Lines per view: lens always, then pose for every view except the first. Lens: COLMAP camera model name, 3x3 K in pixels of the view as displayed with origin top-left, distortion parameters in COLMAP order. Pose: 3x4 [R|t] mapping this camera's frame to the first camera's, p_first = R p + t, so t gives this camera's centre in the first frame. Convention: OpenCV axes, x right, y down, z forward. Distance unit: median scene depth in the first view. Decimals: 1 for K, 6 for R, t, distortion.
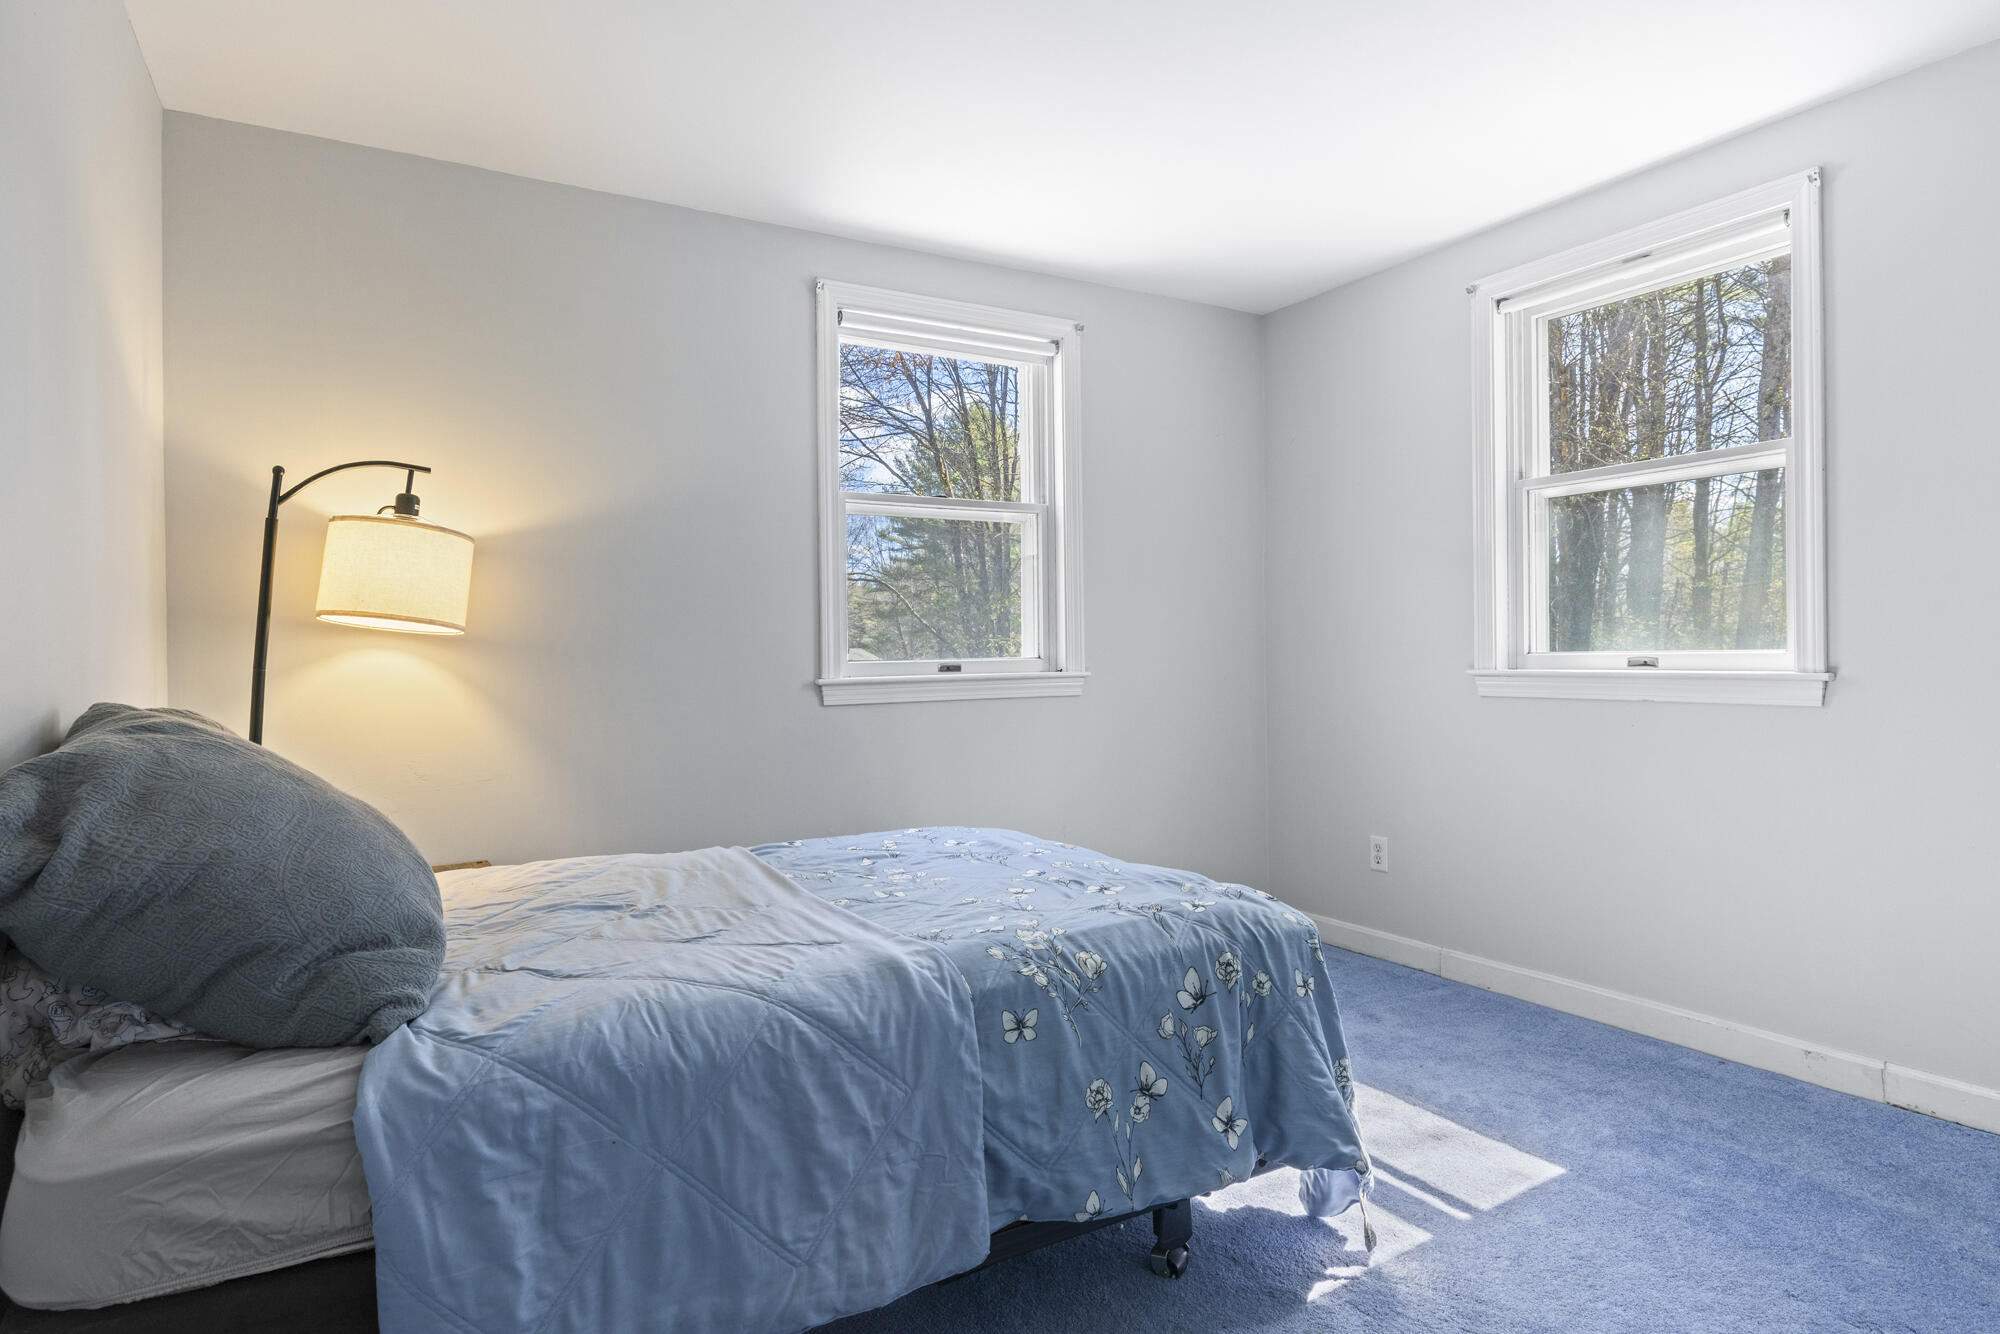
lens RADIAL K [[1087.6, 0, 1001.8], [0, 1087.6, 655.0], [0, 0, 1]] dist [0.000033, 0.000223]
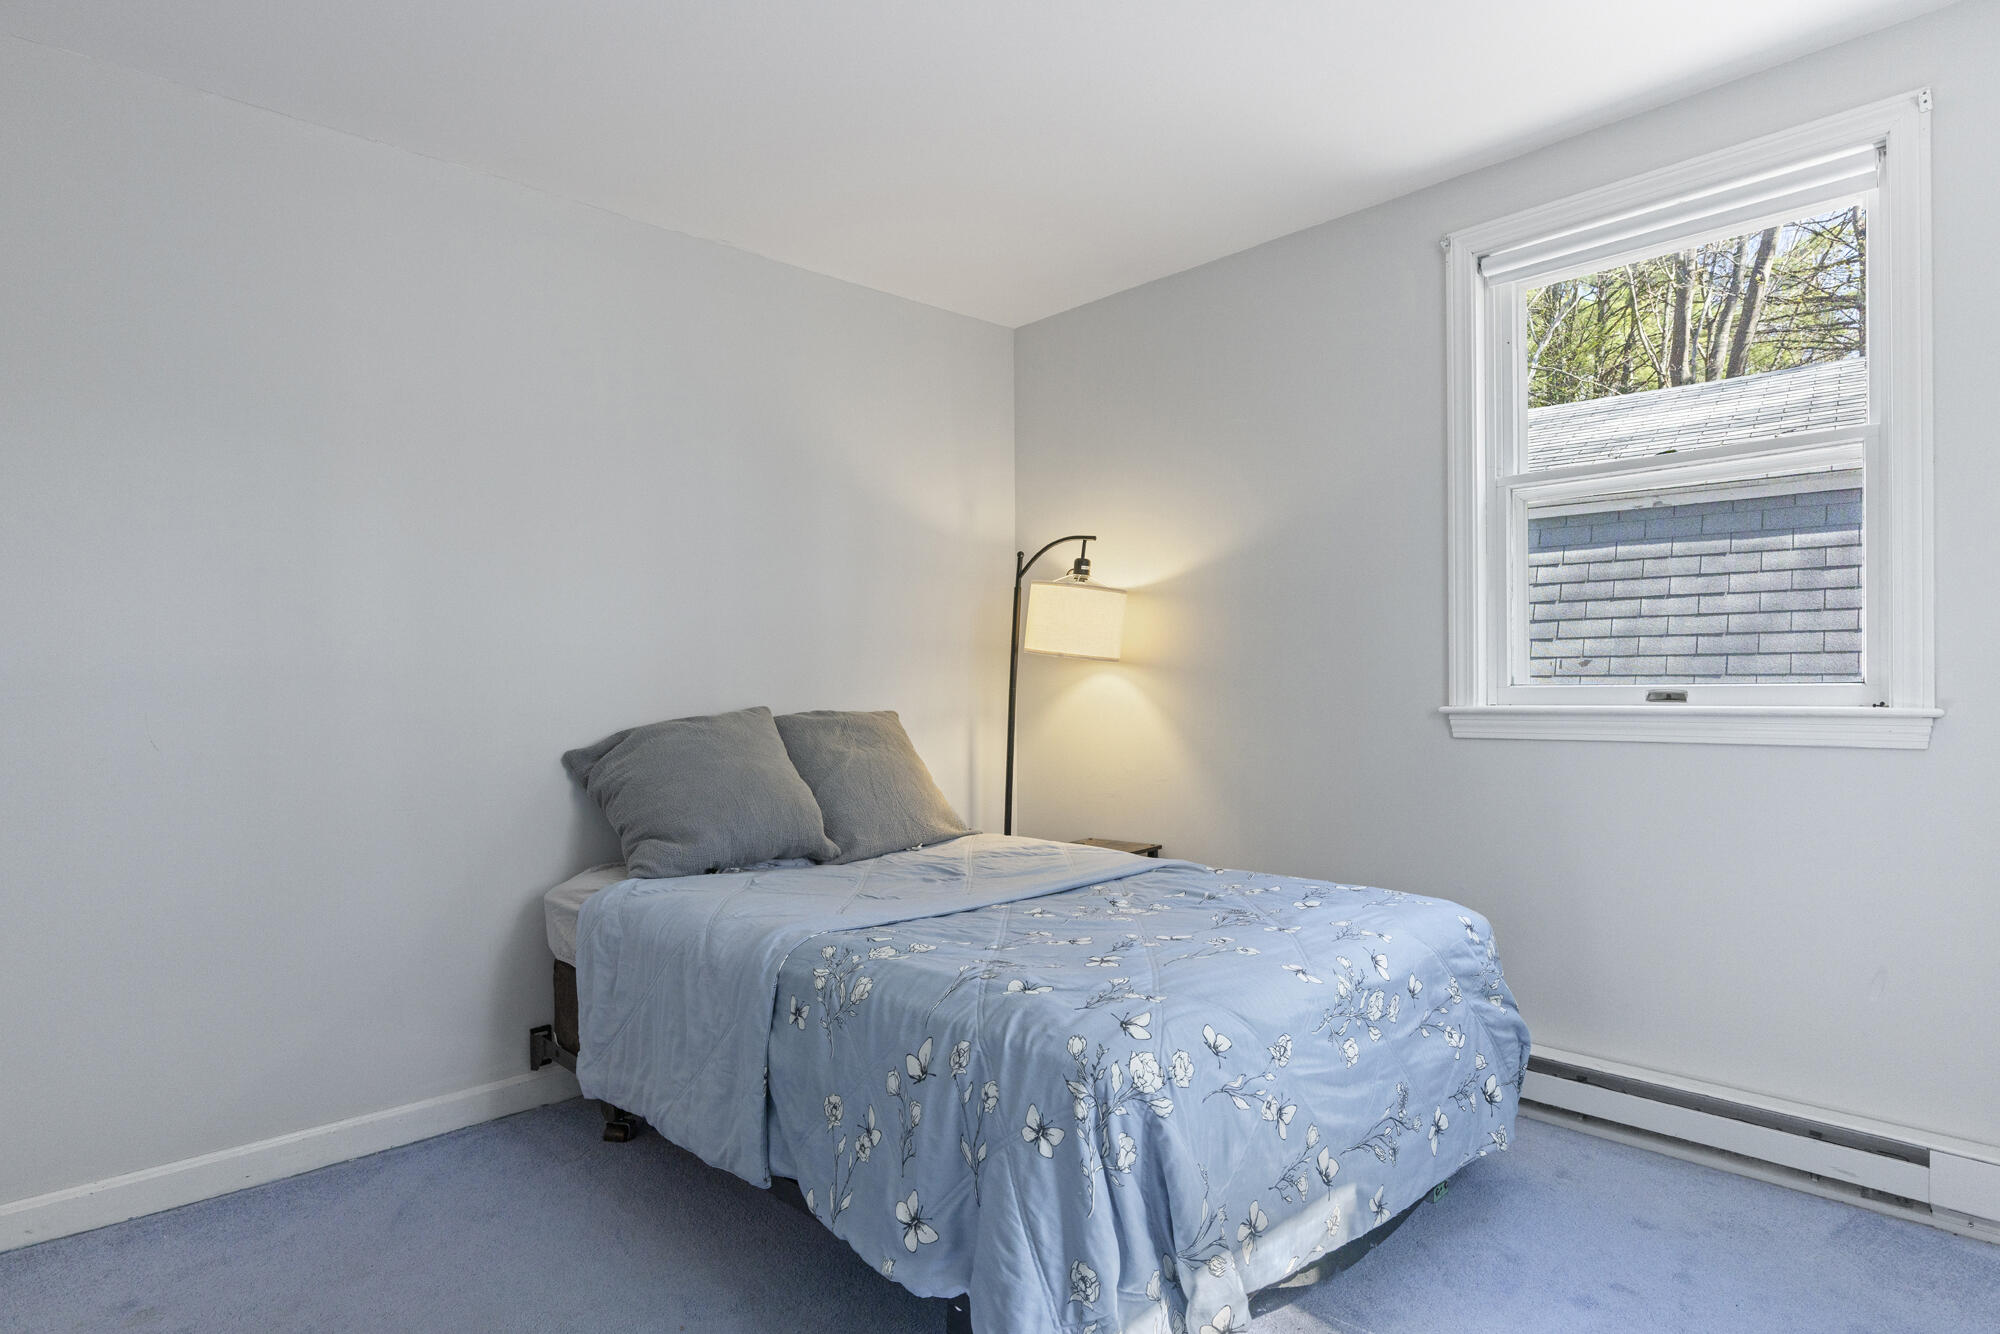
lens RADIAL K [[1087.6, 0, 1002.9], [0, 1087.6, 679.0], [0, 0, 1]] dist [0.000033, 0.000223]
pose [[0.241011, 0.007414, -0.970494, 0.740629], [0.008295, 0.999919, 0.009698, -0.013374], [0.970487, -0.010388, 0.240930, 0.587385]]
